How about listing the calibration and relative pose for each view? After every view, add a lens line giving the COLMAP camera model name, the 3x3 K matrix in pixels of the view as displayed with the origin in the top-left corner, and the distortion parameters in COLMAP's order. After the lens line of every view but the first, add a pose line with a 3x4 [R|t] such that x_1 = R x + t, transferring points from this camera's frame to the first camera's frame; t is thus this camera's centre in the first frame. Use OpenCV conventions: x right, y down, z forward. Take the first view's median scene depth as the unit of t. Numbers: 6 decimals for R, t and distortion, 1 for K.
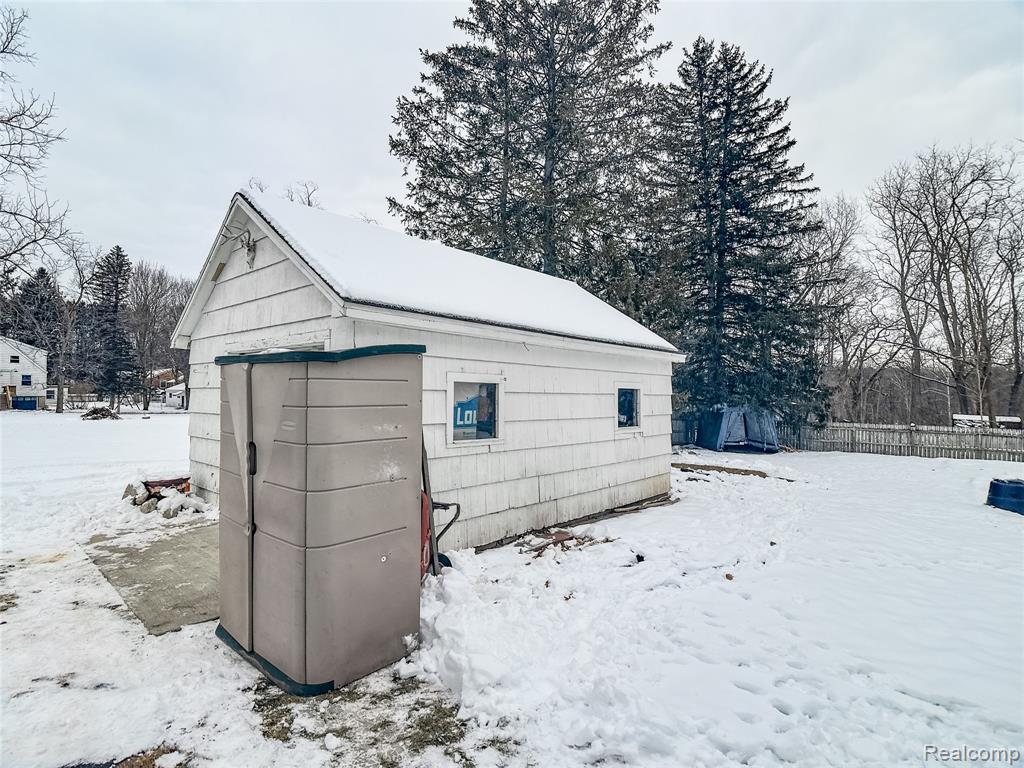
lens RADIAL K [[539.3, 0, 510.8], [0, 539.3, 383.7], [0, 0, 1]] dist [-0.001751, -0.019602]
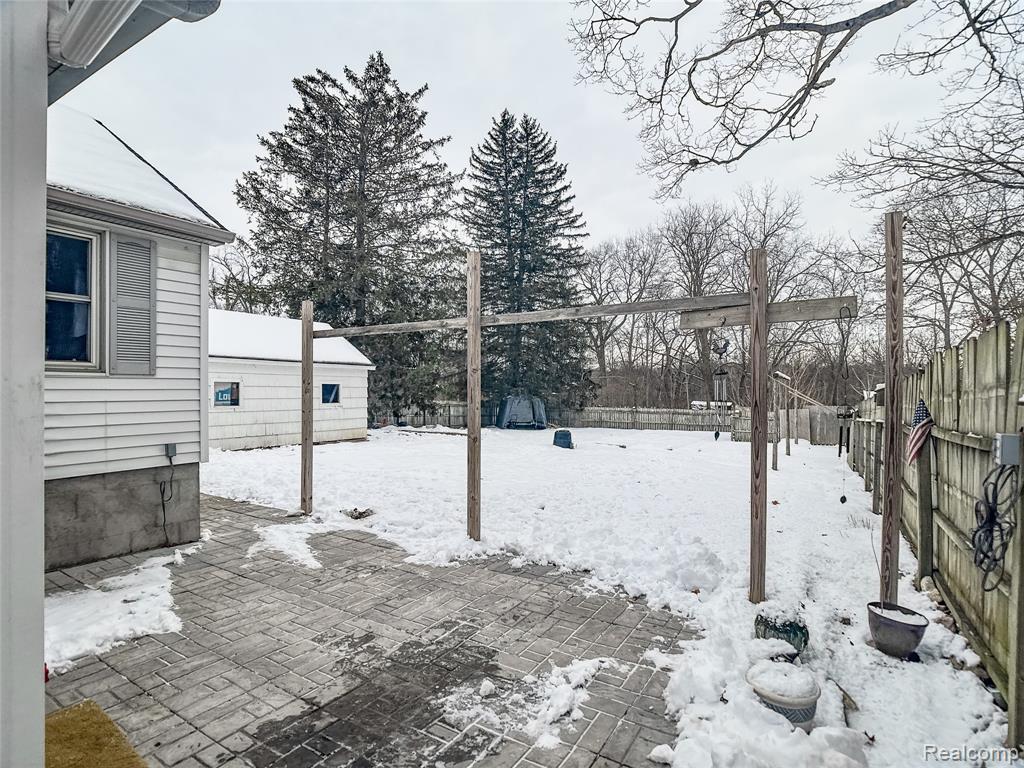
lens RADIAL K [[530.0, 0, 510.2], [0, 530.0, 395.5], [0, 0, 1]] dist [-0.006163, -0.018067]
pose [[0.984518, -0.007991, 0.175103, 0.157786], [0.002160, 0.999438, 0.033462, -0.003901], [-0.175272, -0.032566, 0.983981, -0.314760]]
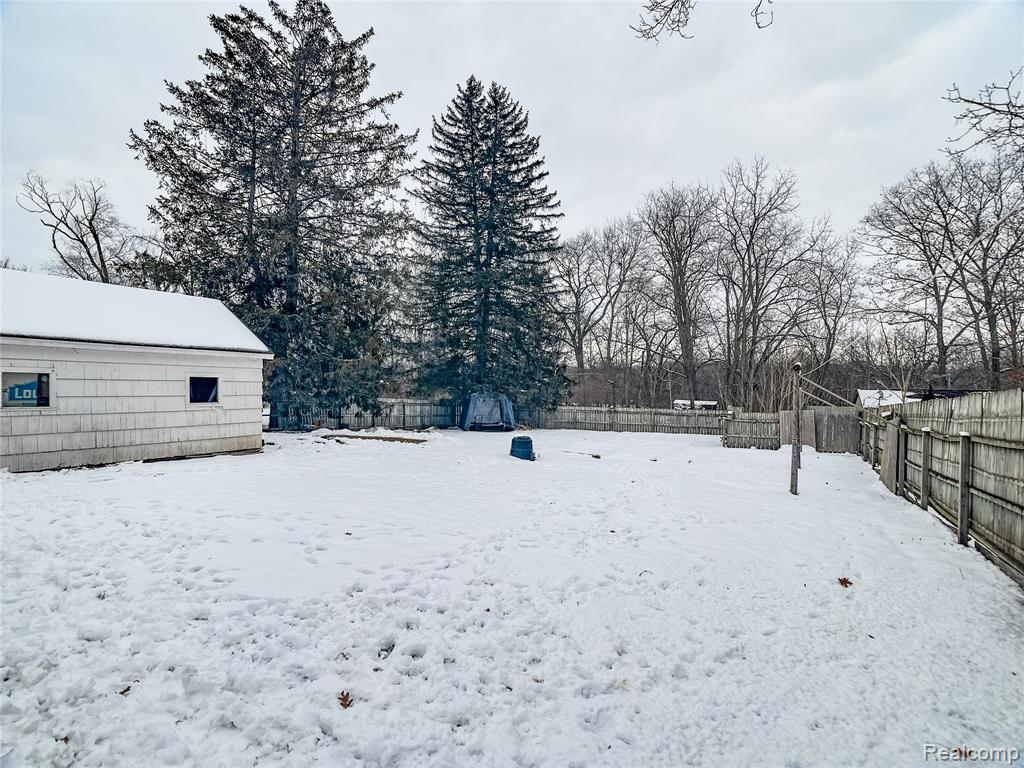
lens RADIAL K [[530.0, 0, 510.2], [0, 530.0, 395.5], [0, 0, 1]] dist [-0.006163, -0.018067]
pose [[0.977374, -0.005423, 0.211448, 0.218238], [-0.002737, 0.999263, 0.038281, 0.000442], [-0.211500, -0.037993, 0.976639, -0.182338]]
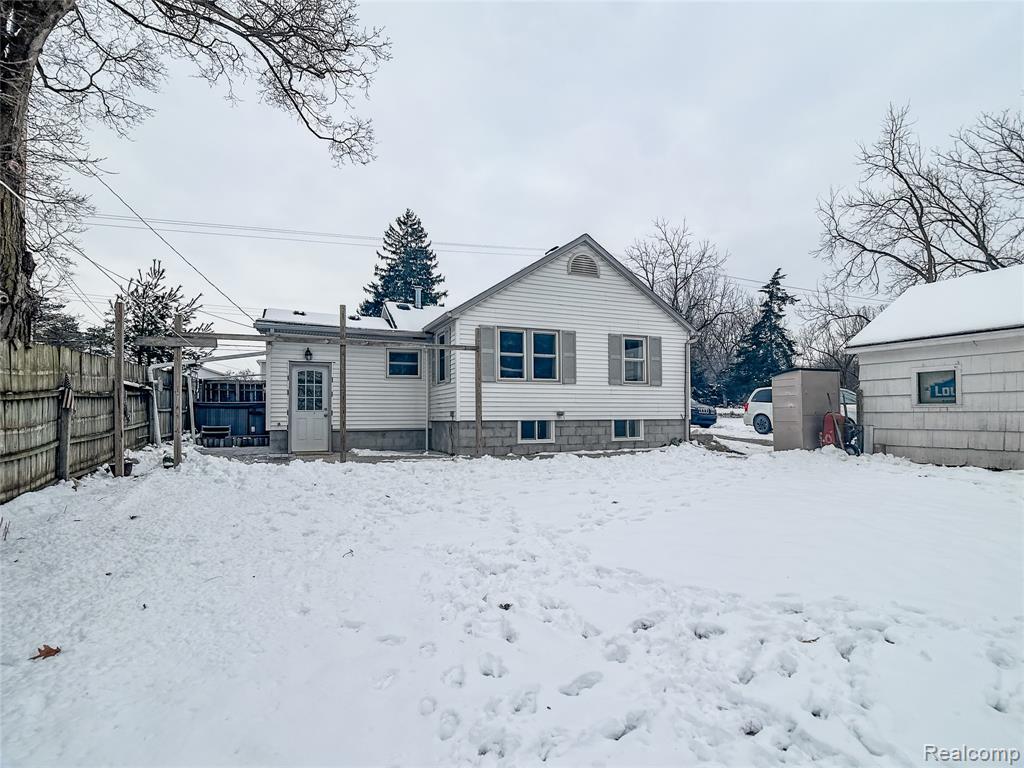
lens RADIAL K [[524.4, 0, 513.8], [0, 524.4, 410.2], [0, 0, 1]] dist [-0.000170, -0.018343]
pose [[-0.428695, -0.017371, -0.903283, 0.427410], [0.021320, 0.999342, -0.029337, 0.030106], [0.903198, -0.031835, -0.428042, 0.100170]]
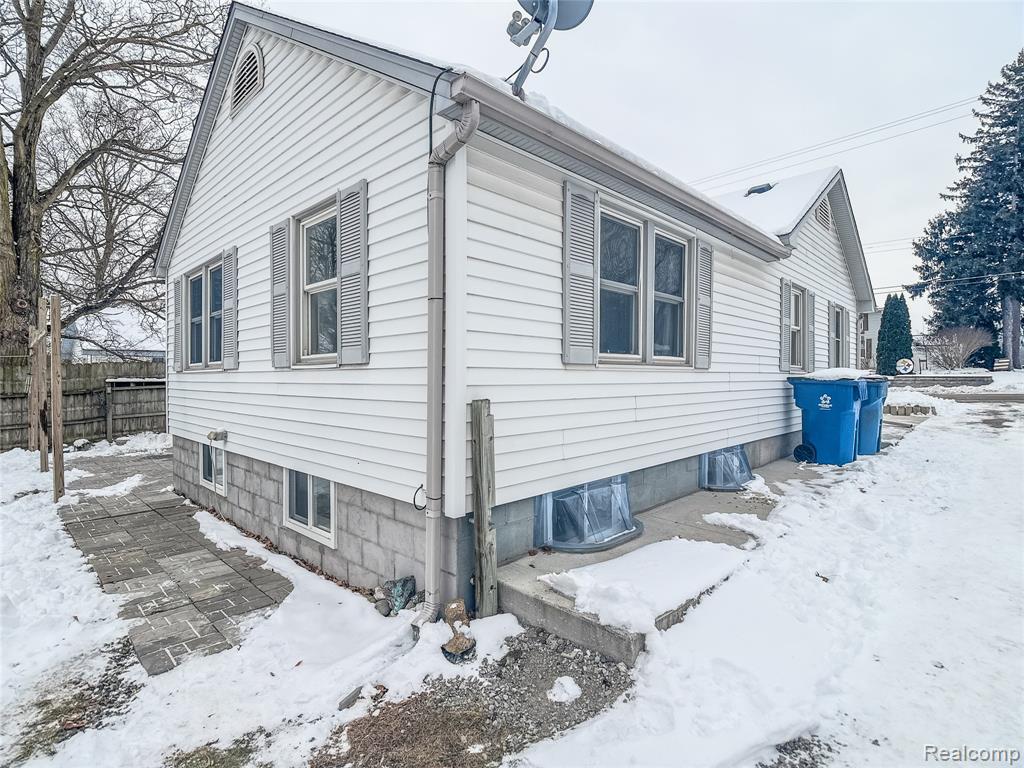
lens RADIAL K [[529.2, 0, 510.4], [0, 529.2, 385.8], [0, 0, 1]] dist [-0.022977, -0.001318]
pose [[-0.998952, -0.006497, 0.045311, -0.099787], [-0.006772, 0.999960, -0.005924, 0.002489], [-0.045271, -0.006225, -0.998955, 0.141528]]
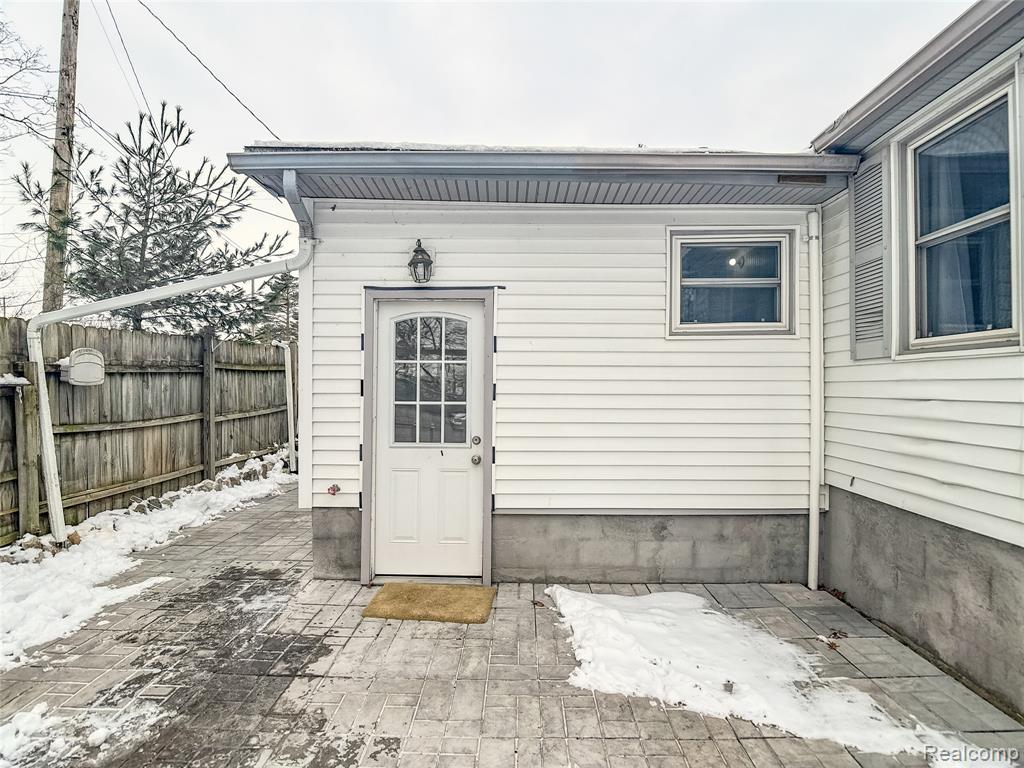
lens RADIAL K [[519.2, 0, 517.0], [0, 519.2, 379.3], [0, 0, 1]] dist [0.001006, -0.021571]
pose [[-0.748907, -0.016572, -0.662467, 0.173971], [0.006811, 0.999442, -0.032702, 0.001105], [0.662640, -0.029002, -0.748377, -0.127259]]
